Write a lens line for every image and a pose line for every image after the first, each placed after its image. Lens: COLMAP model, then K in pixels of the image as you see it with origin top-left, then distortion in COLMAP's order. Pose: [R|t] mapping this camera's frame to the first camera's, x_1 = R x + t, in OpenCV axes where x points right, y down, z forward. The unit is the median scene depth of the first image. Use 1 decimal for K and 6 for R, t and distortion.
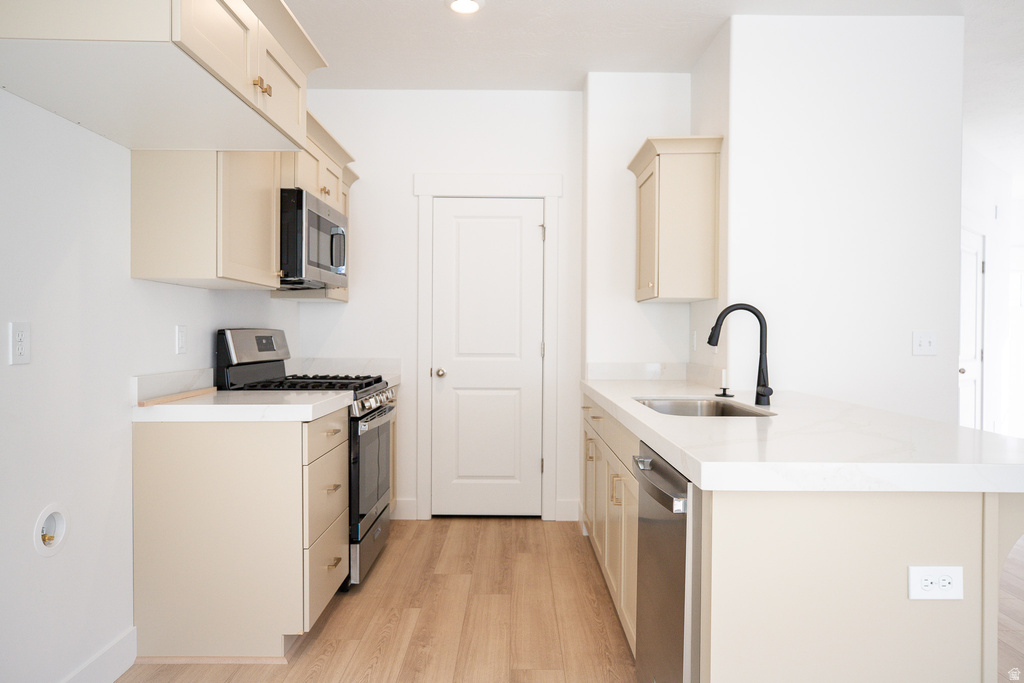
lens RADIAL K [[686.4, 0, 512.0], [0, 686.4, 341.5], [0, 0, 1]] dist [0.004605, 0.004184]
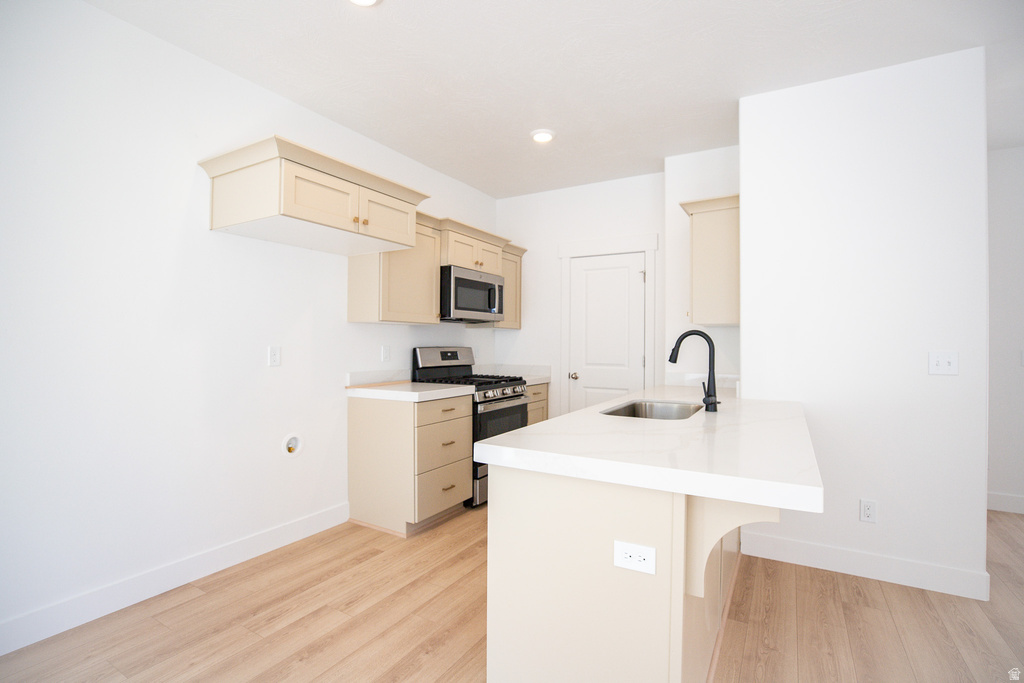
lens RADIAL K [[478.3, 0, 515.4], [0, 478.3, 343.7], [0, 0, 1]] dist [-0.034061, -0.000067]
pose [[0.863690, 0.000010, -0.504024, 0.424470], [-0.007193, 0.999898, -0.012307, -0.014670], [0.503972, 0.014255, 0.863602, 0.064063]]
